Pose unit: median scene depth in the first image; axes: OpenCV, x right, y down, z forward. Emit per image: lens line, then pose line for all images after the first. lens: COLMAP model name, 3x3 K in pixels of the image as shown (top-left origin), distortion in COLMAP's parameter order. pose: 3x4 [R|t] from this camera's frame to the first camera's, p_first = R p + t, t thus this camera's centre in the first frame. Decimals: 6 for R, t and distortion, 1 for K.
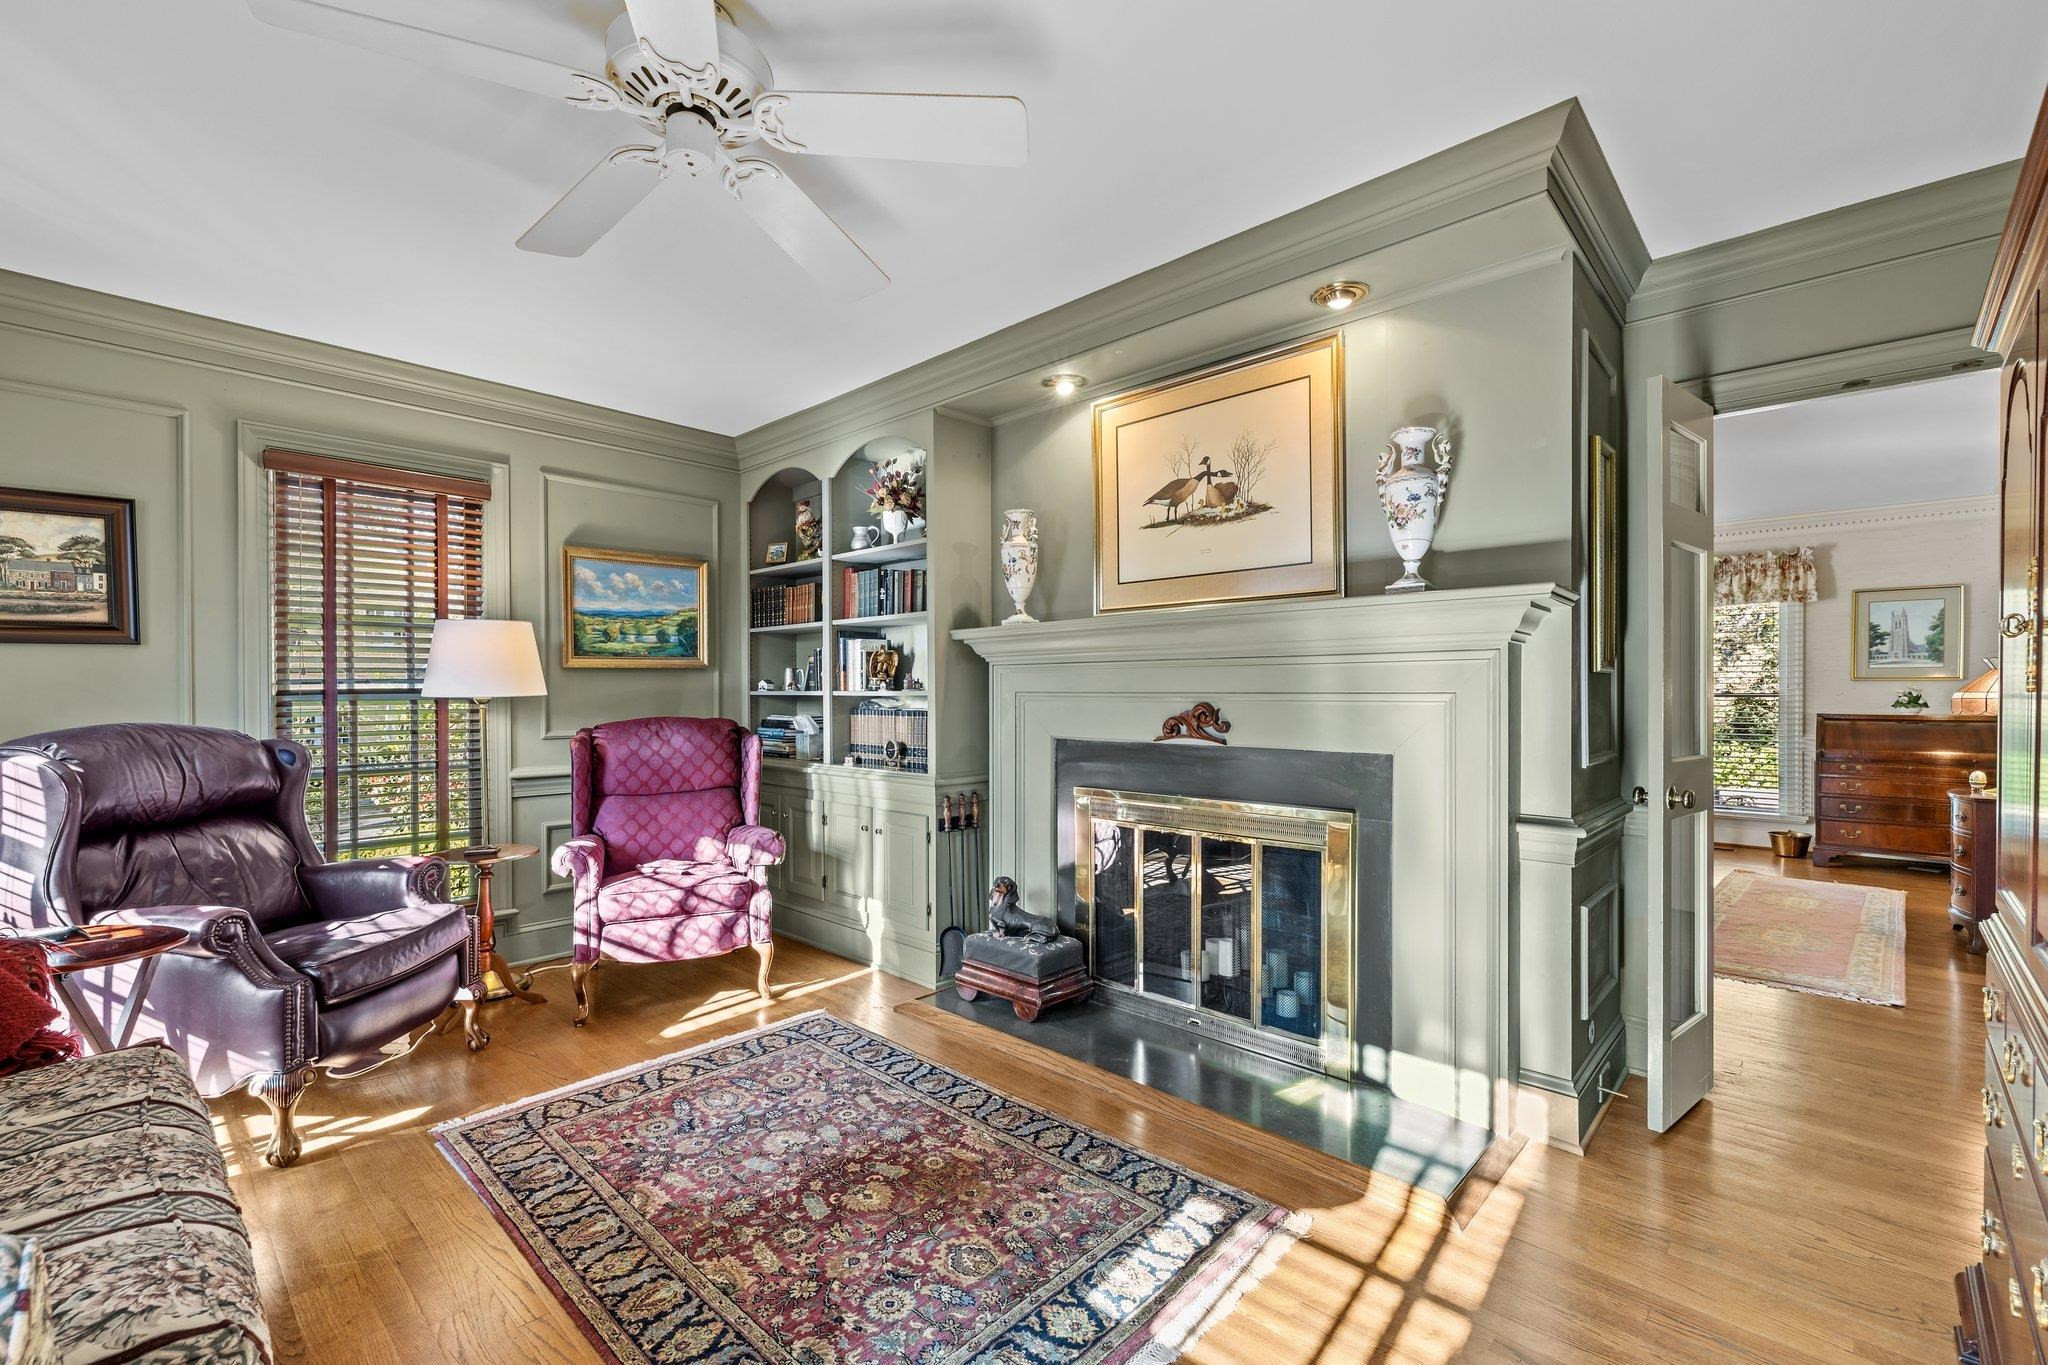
lens RADIAL K [[883.4, 0, 1022.2], [0, 883.4, 691.6], [0, 0, 1]] dist [0.000873, 0.000017]
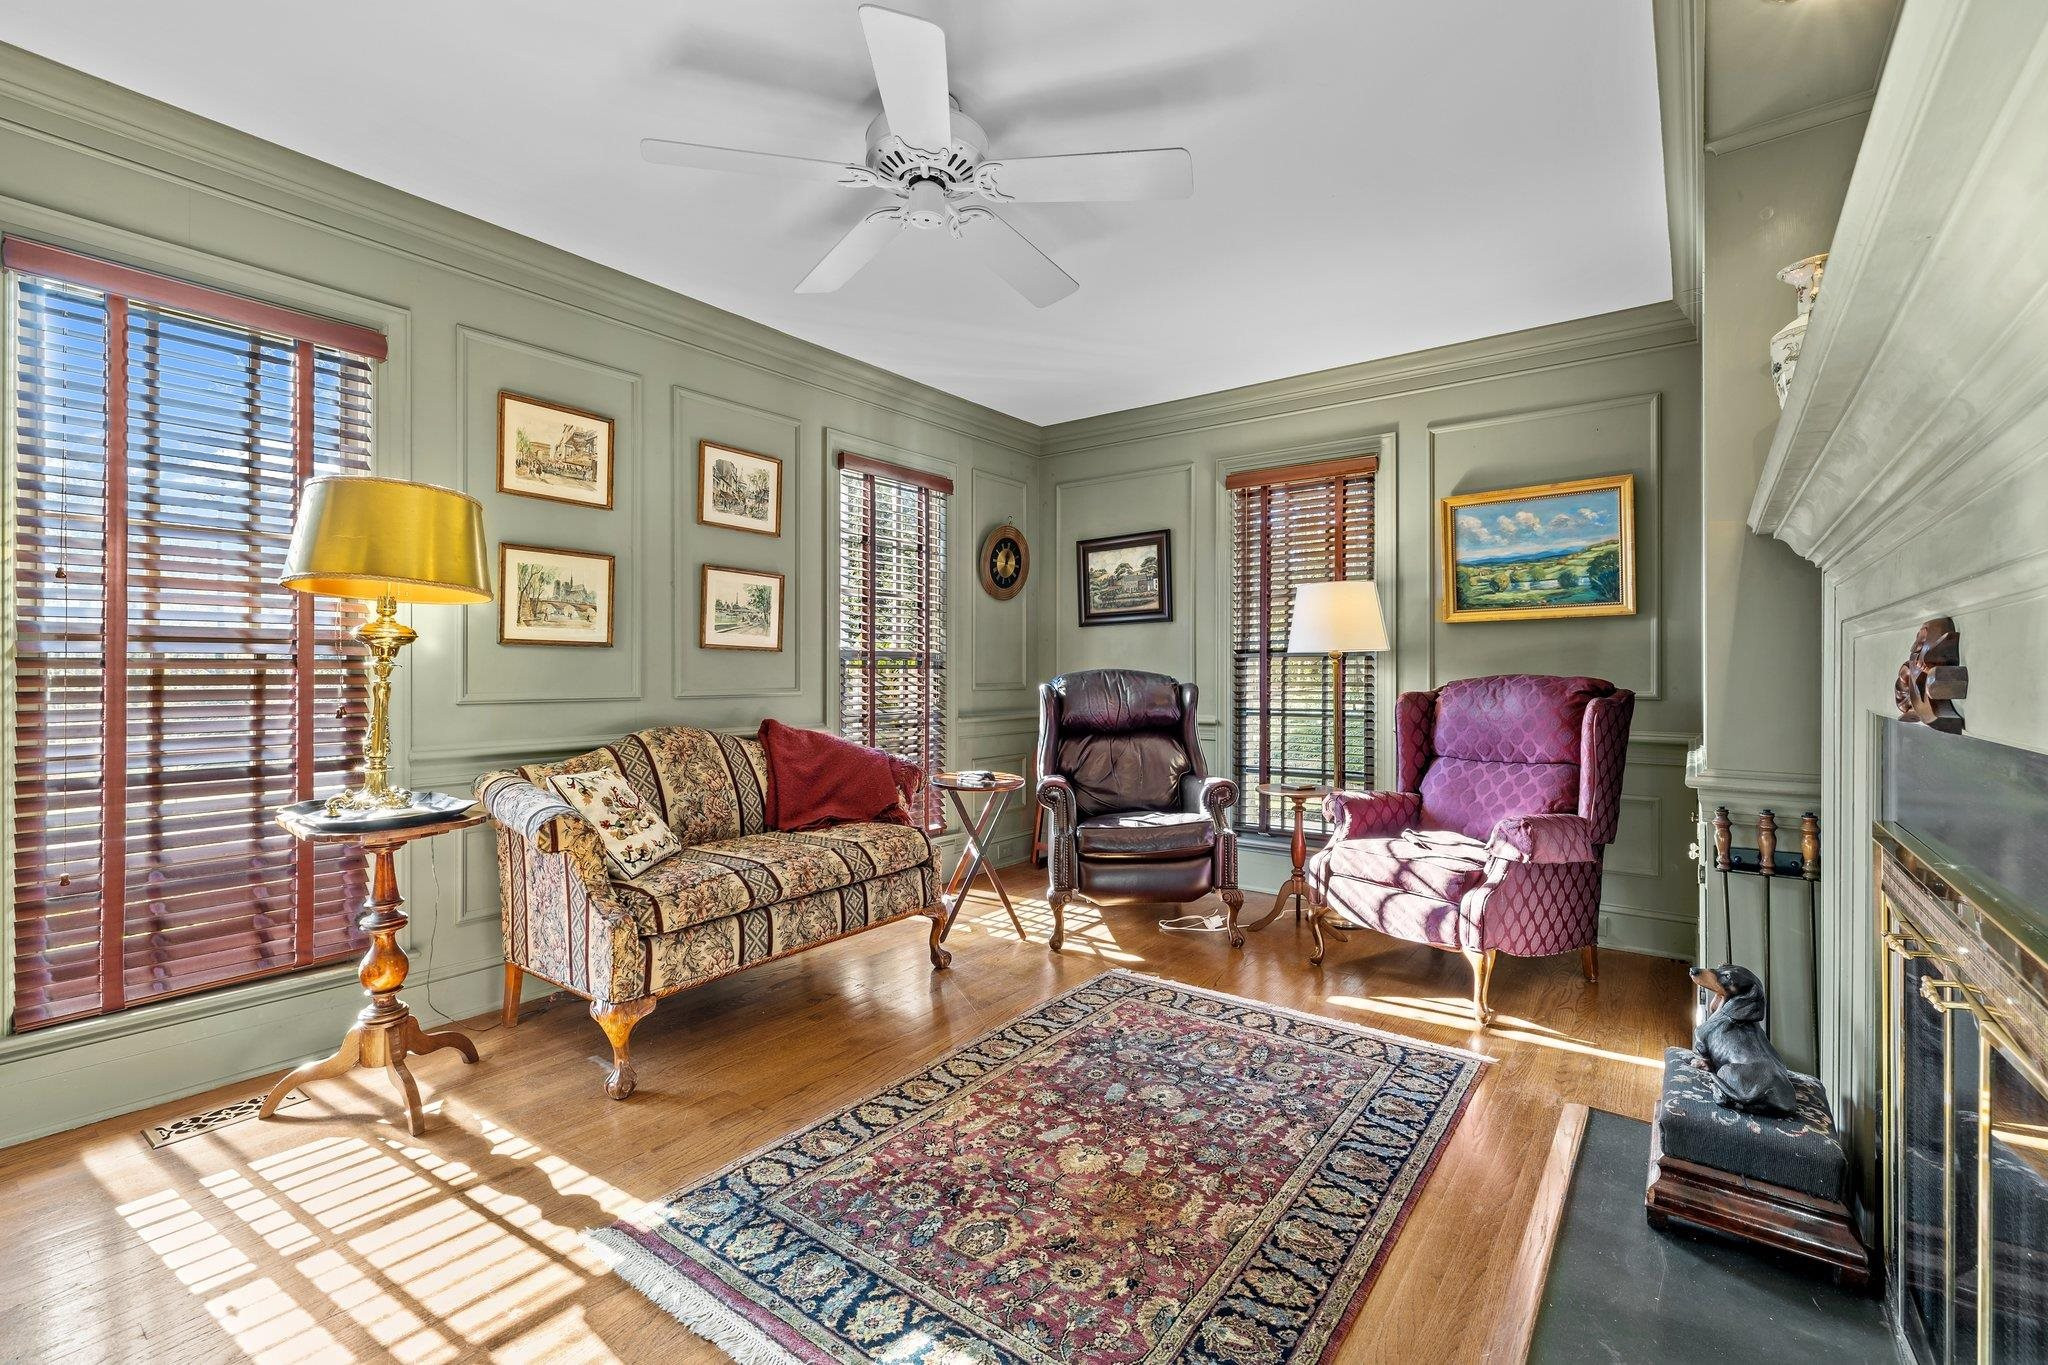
lens RADIAL K [[883.4, 0, 1022.6], [0, 883.4, 674.6], [0, 0, 1]] dist [0.000873, 0.000017]
pose [[0.108183, 0.003875, -0.994123, 0.461531], [-0.001080, 0.999992, 0.003781, 0.030380], [0.994130, 0.000665, 0.108186, 0.508202]]
